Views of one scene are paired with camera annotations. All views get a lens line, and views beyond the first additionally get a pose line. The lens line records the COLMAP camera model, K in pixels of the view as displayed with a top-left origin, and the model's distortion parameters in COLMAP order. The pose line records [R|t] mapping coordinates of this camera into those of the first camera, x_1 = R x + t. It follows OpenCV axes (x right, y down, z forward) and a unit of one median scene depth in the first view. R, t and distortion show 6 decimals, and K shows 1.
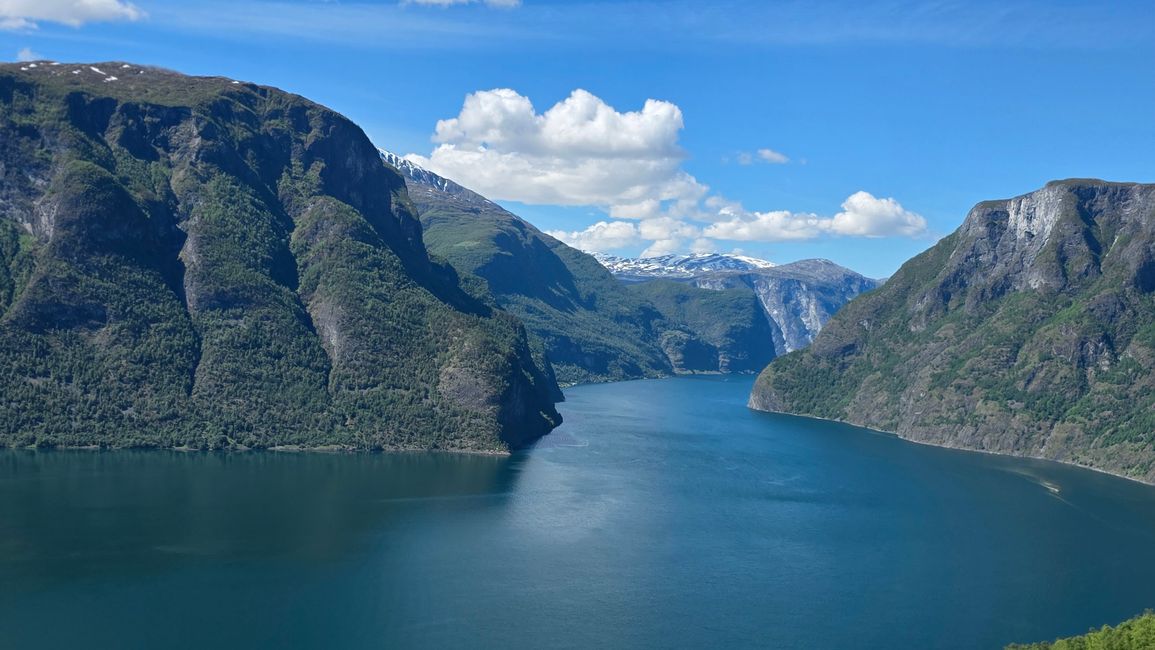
lens RADIAL K [[1286.3, 0, 555.9], [0, 1286.3, 350.1], [0, 0, 1]] dist [0.073761, 0.000000]
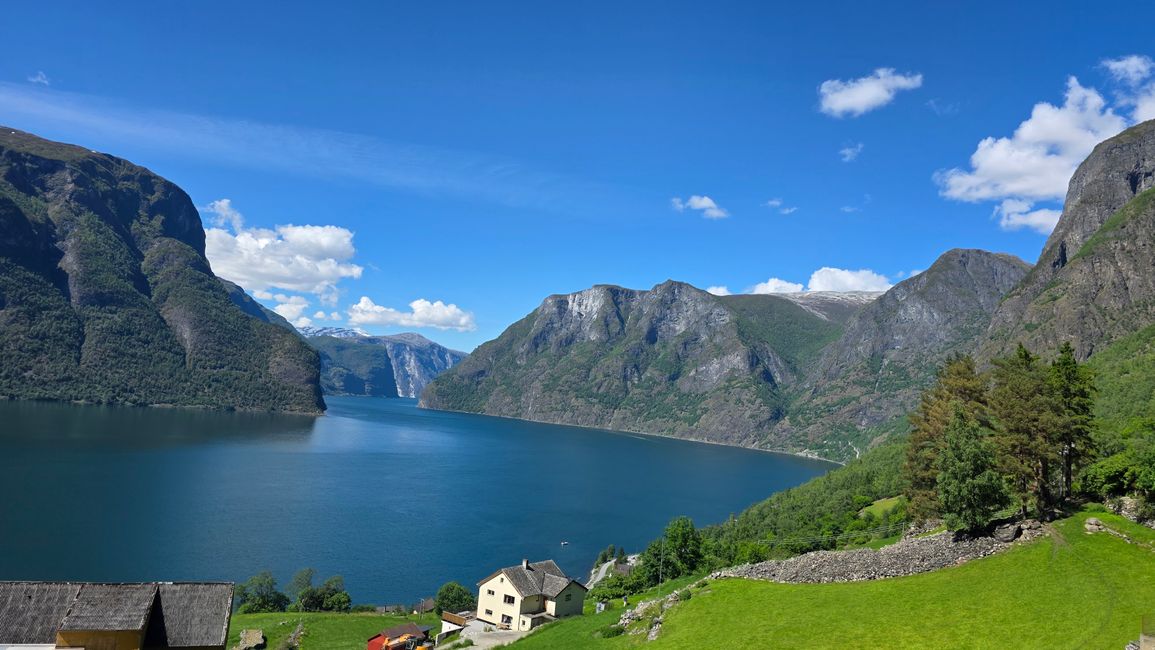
lens RADIAL K [[771.0, 0, 591.9], [0, 771.0, 312.0], [0, 0, 1]] dist [0.071947, -0.075865]
pose [[0.894639, 0.077839, 0.439958, -0.132122], [-0.029581, 0.992866, -0.115508, 0.045241], [-0.445810, 0.090323, 0.890559, 0.037231]]
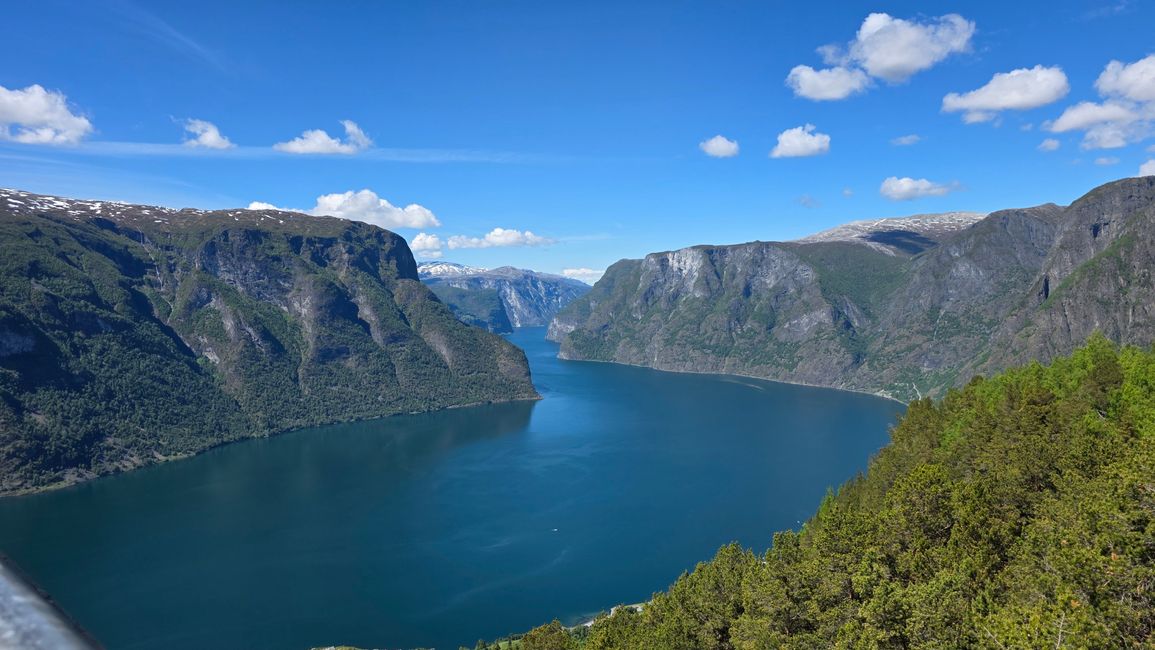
lens RADIAL K [[756.1, 0, 574.8], [0, 756.1, 322.7], [0, 0, 1]] dist [0.055053, -0.066021]
pose [[0.937174, -0.074661, 0.340780, -0.332377], [0.068400, 0.997196, 0.030368, -0.067014], [-0.342091, -0.005151, 0.939653, -0.191712]]
